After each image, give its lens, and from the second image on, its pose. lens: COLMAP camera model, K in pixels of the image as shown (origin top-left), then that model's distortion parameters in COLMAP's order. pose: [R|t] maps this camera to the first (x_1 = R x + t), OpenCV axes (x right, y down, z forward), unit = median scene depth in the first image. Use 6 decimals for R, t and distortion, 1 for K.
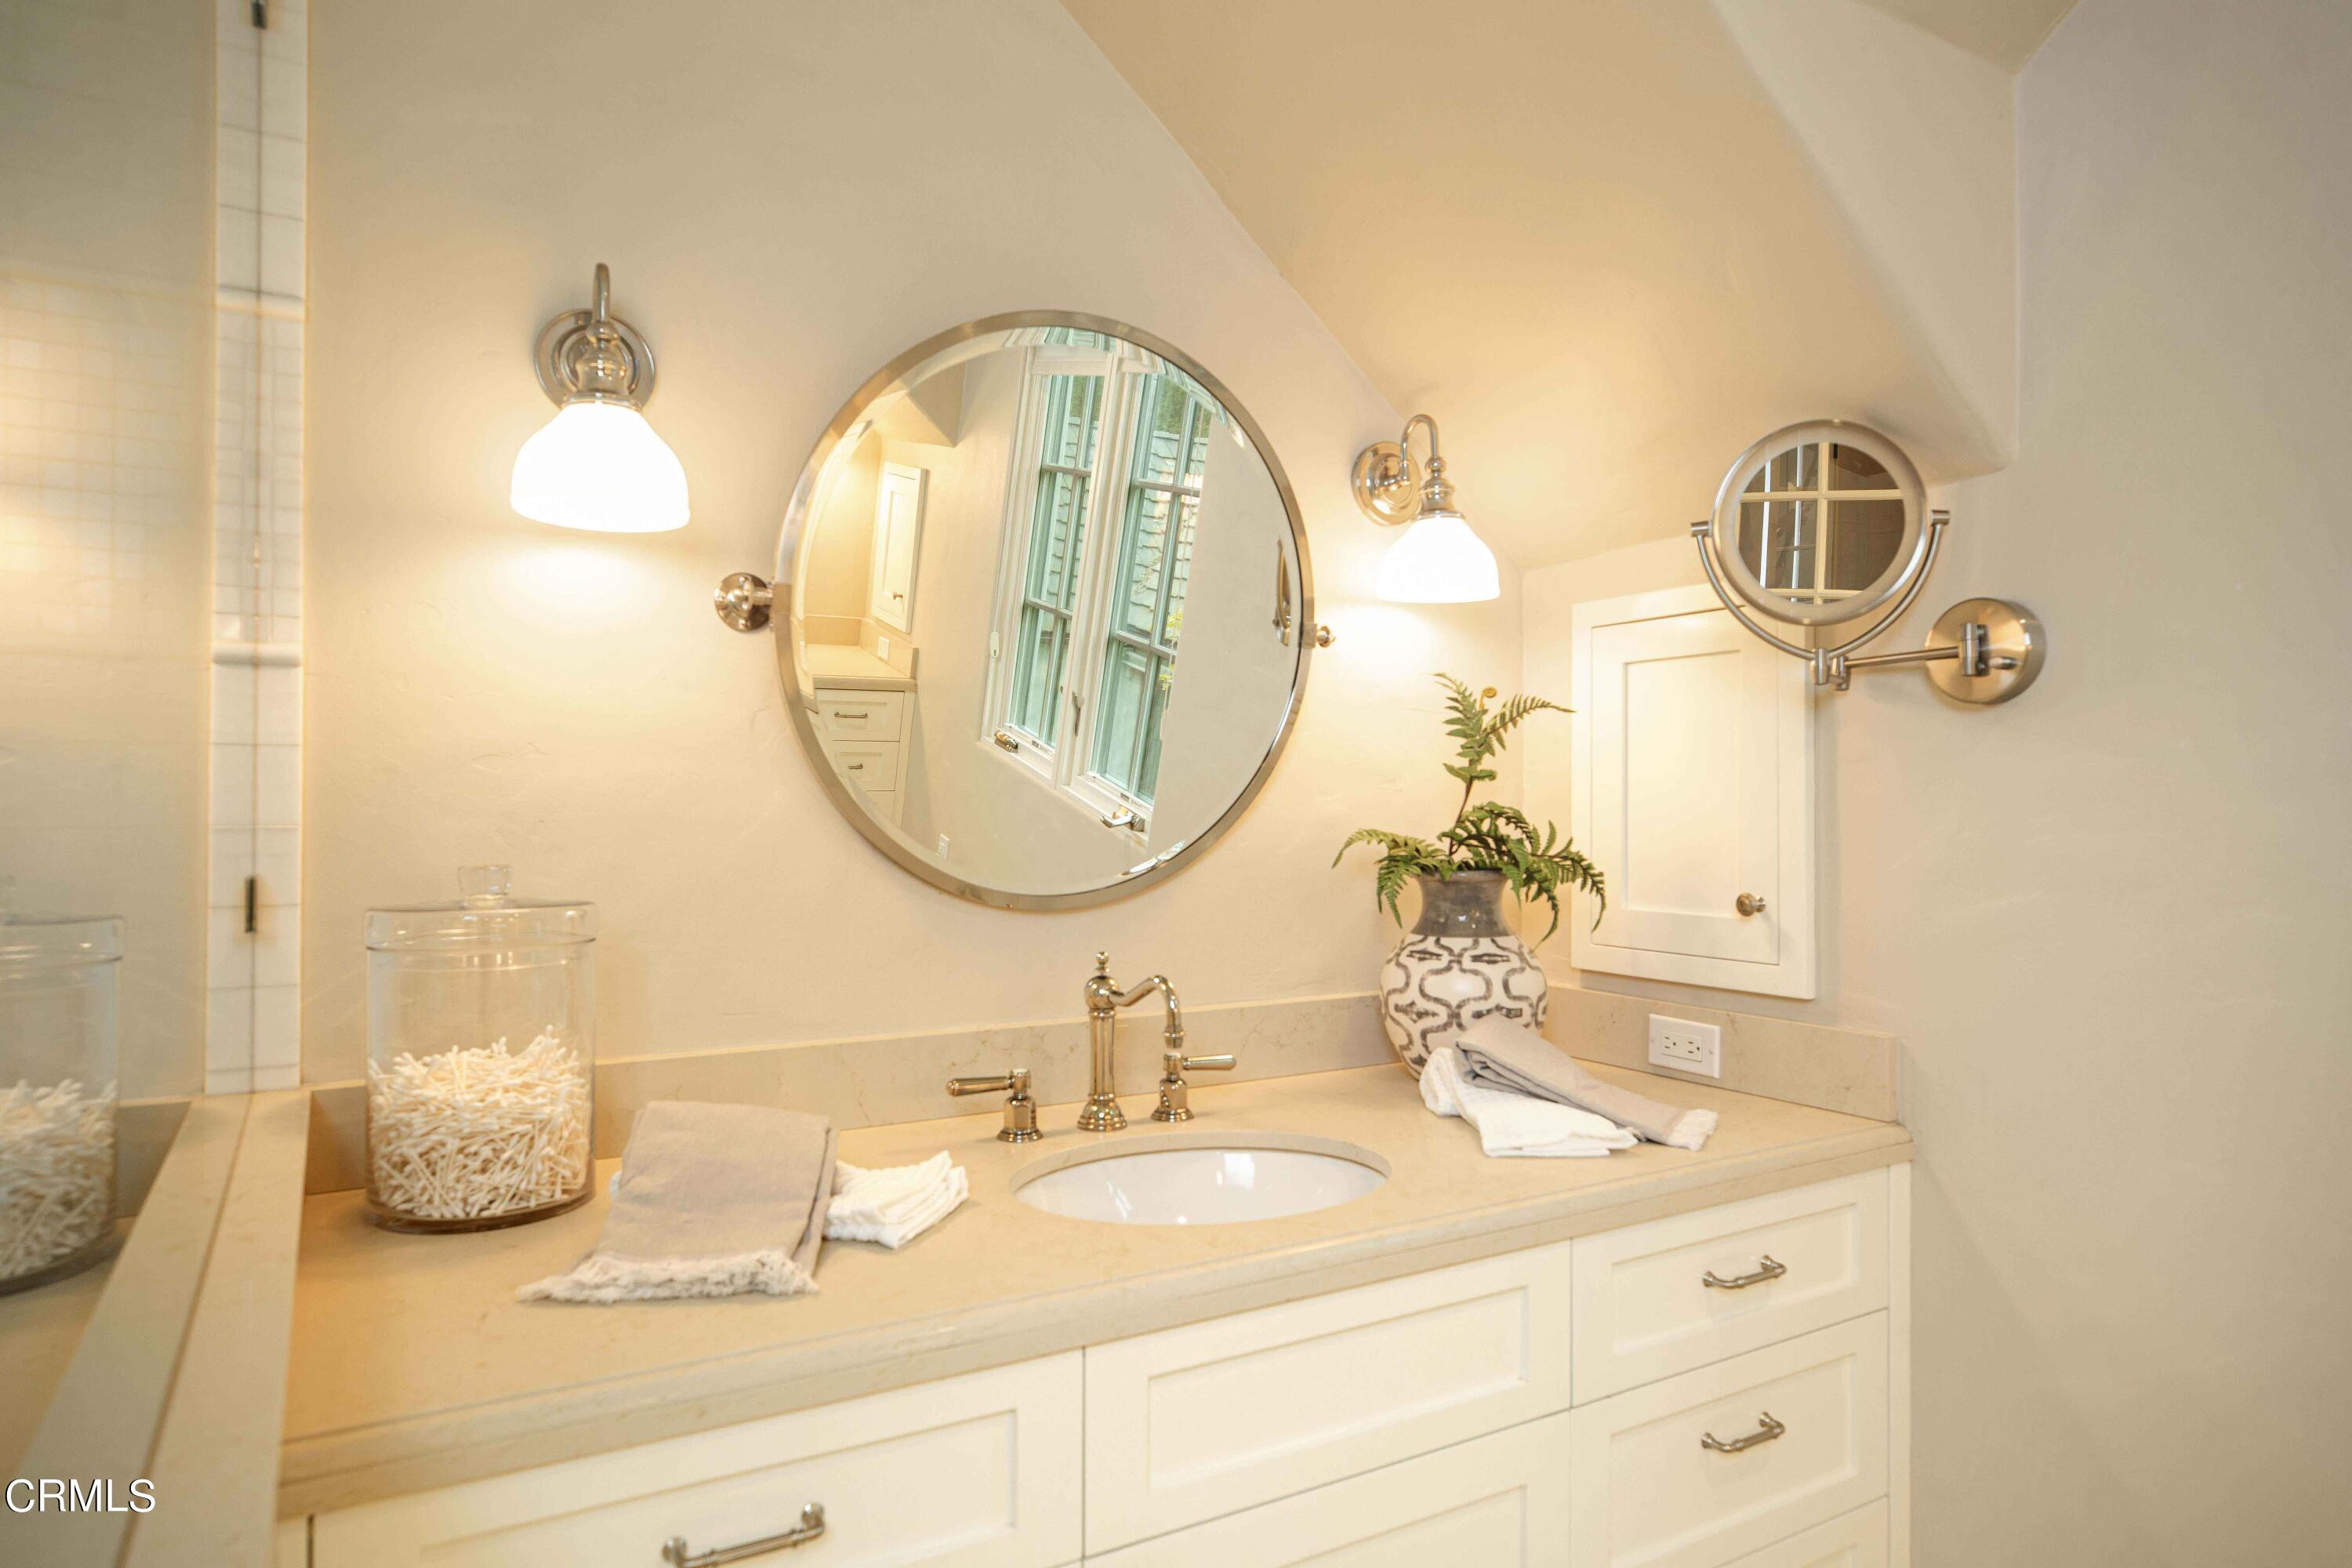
lens RADIAL K [[1388.2, 0, 1176.0], [0, 1388.2, 784.0], [0, 0, 1]] dist [-0.032239, 0.000021]
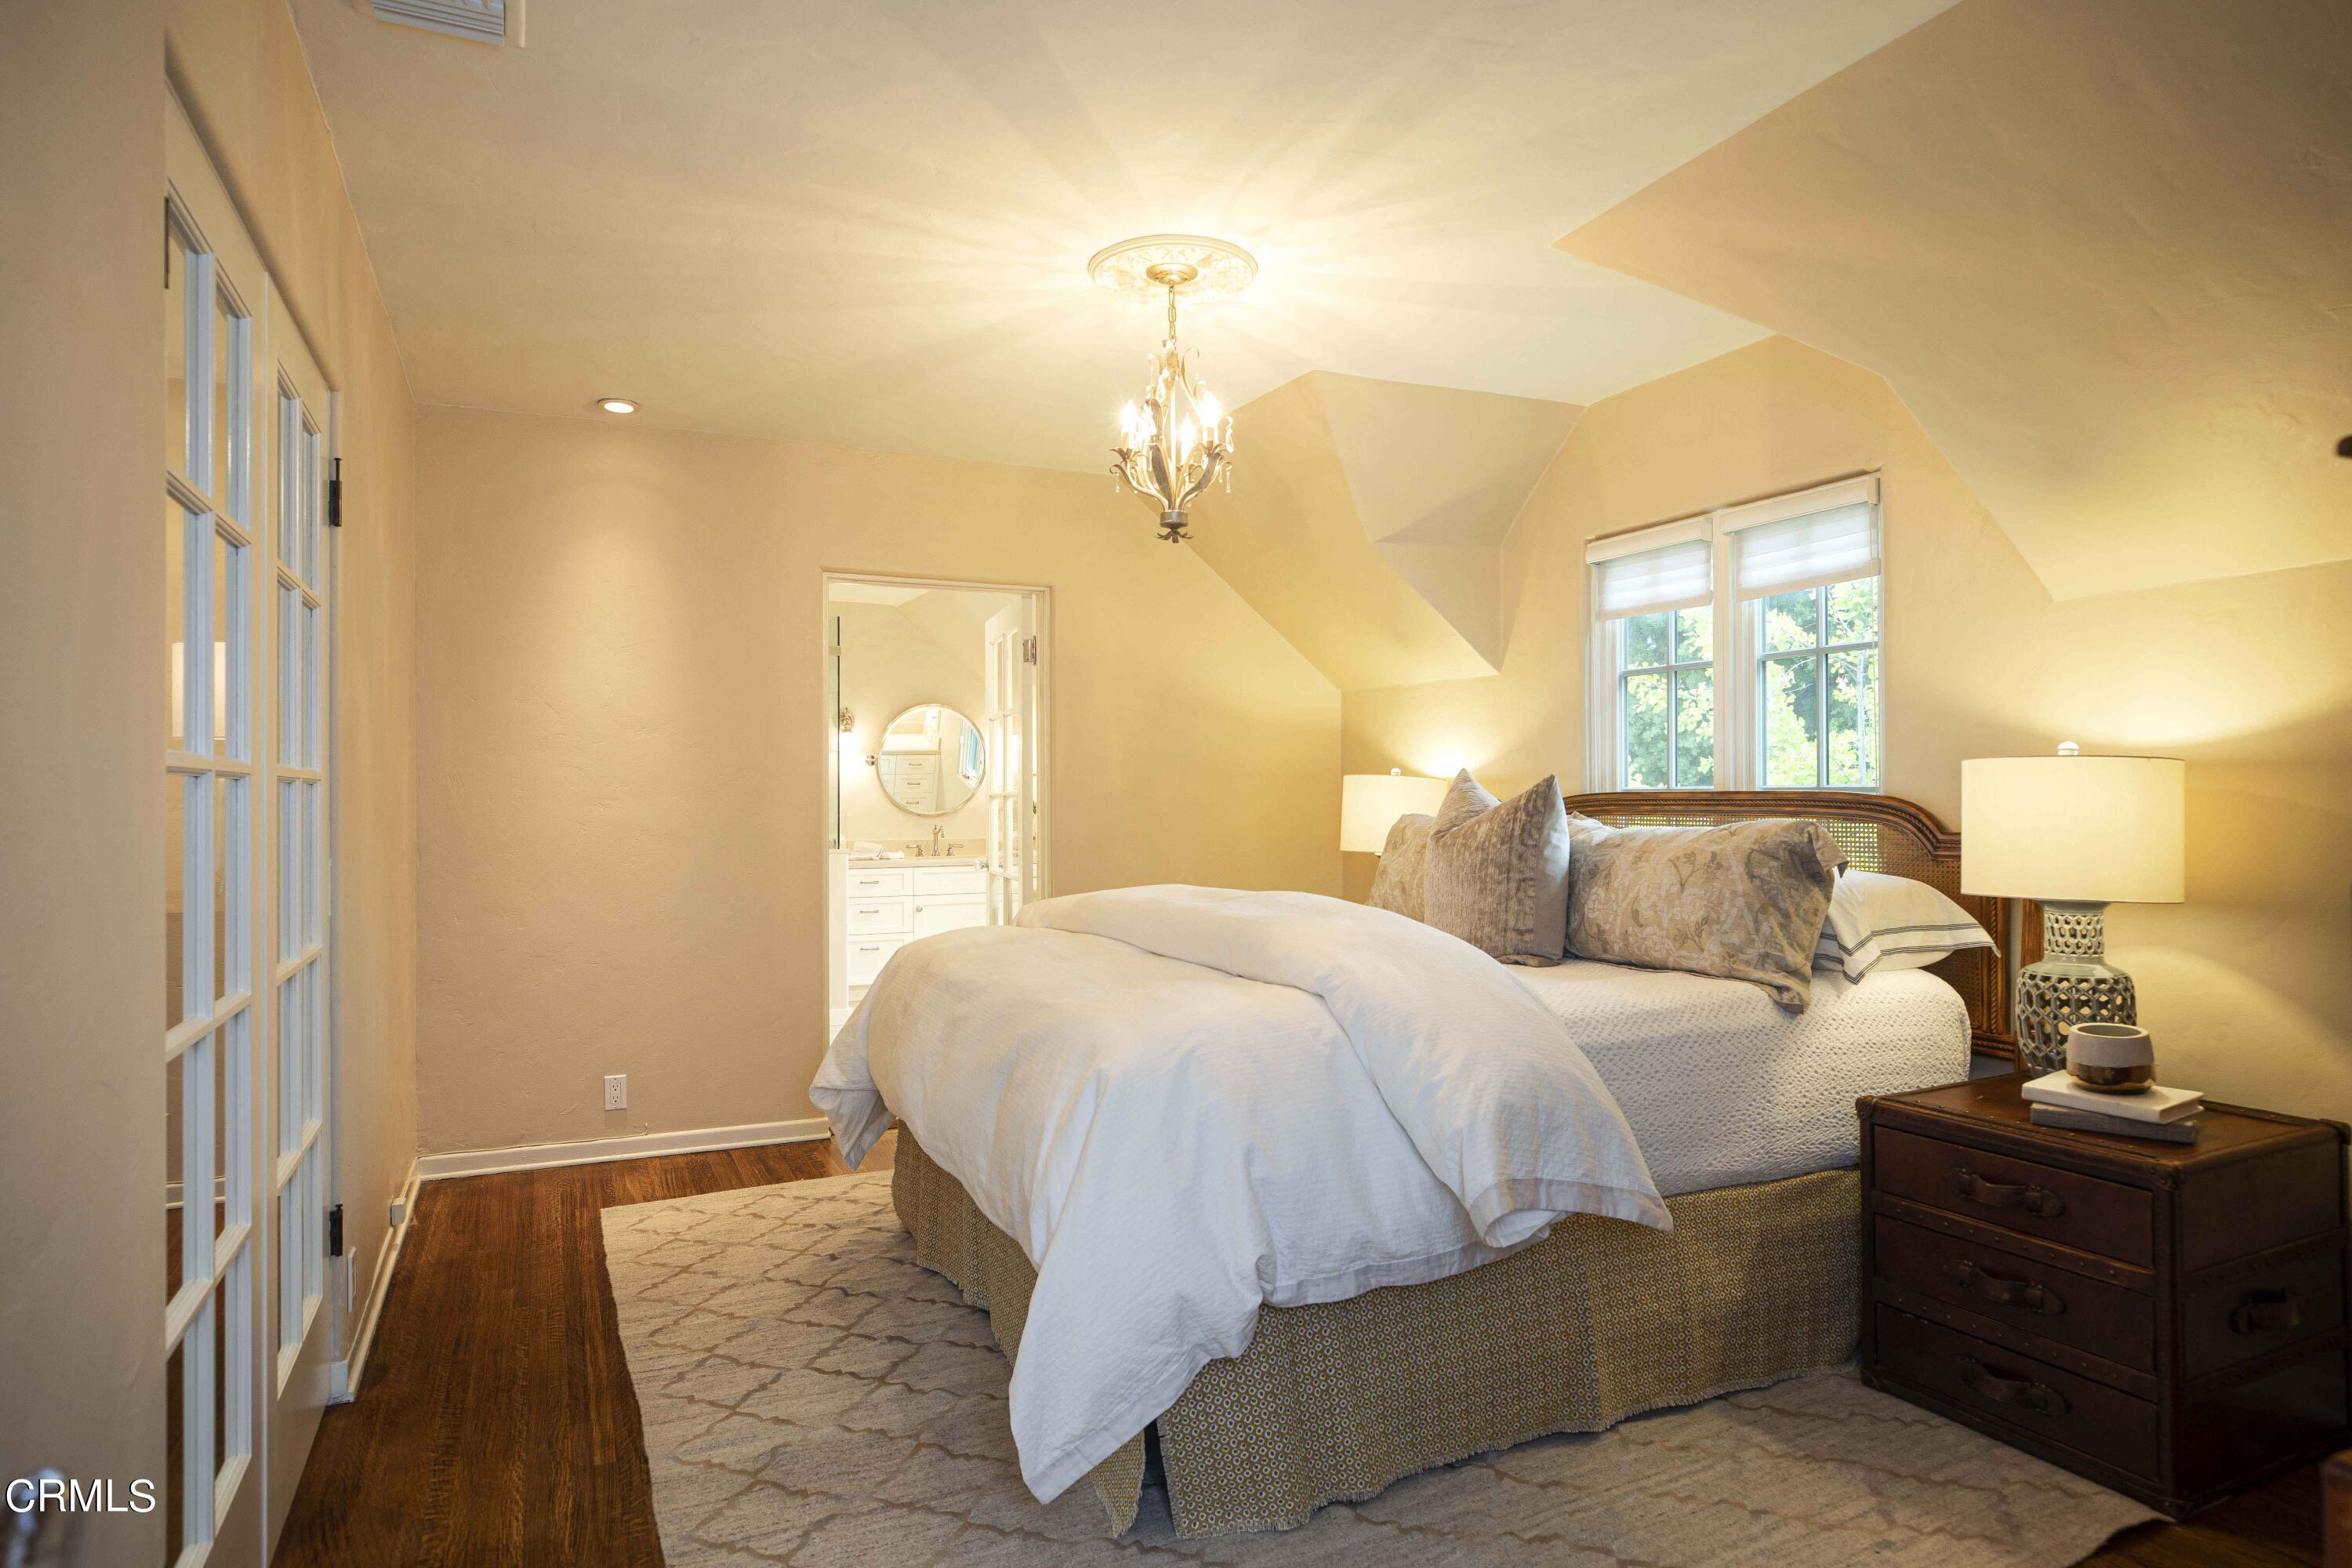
lens RADIAL K [[1376.6, 0, 1176.0], [0, 1376.6, 784.0], [0, 0, 1]] dist [-0.223136, -0.000277]
pose [[0.995024, -0.005652, -0.099479, 1.244782], [0.005888, 0.999981, 0.002077, -0.033360], [0.099465, -0.002653, 0.995038, -3.704234]]
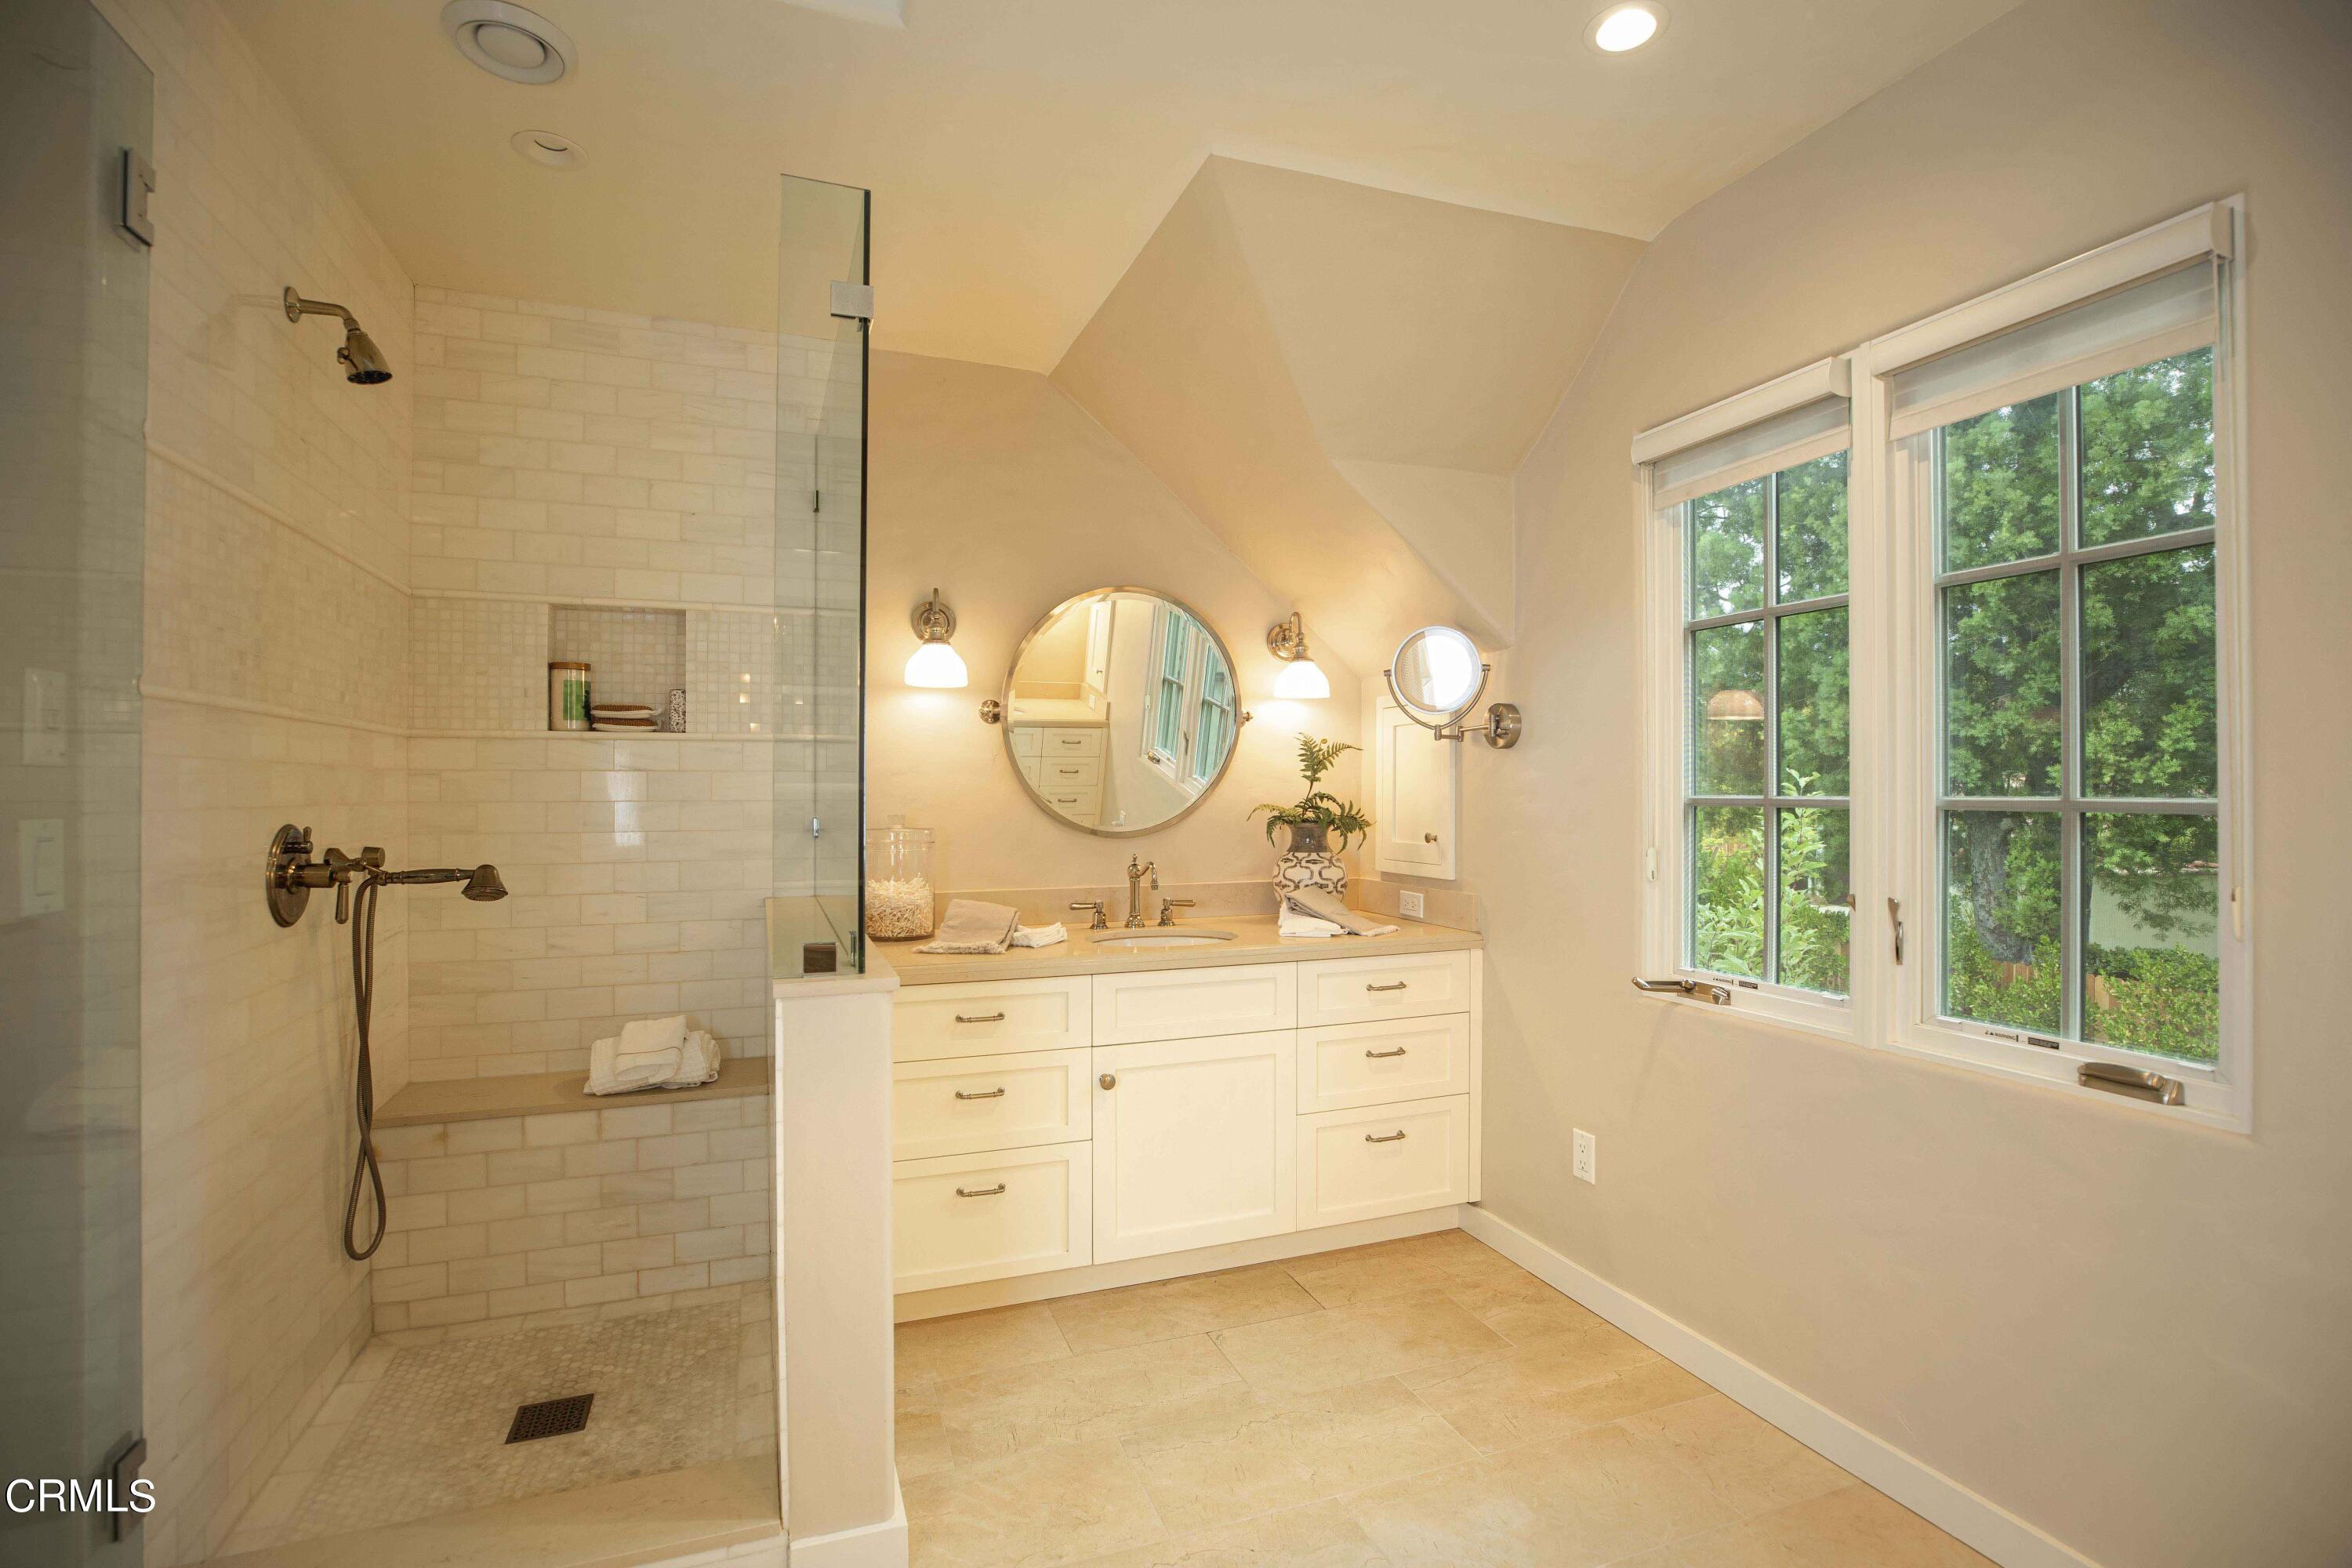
lens RADIAL K [[1080.5, 0, 1176.0], [0, 1080.5, 784.0], [0, 0, 1]] dist [-0.098168, -0.000017]
pose [[0.985298, -0.000705, -0.170843, 0.298163], [0.001402, 0.999991, 0.003958, -0.006131], [0.170839, -0.004139, 0.985290, -0.733127]]
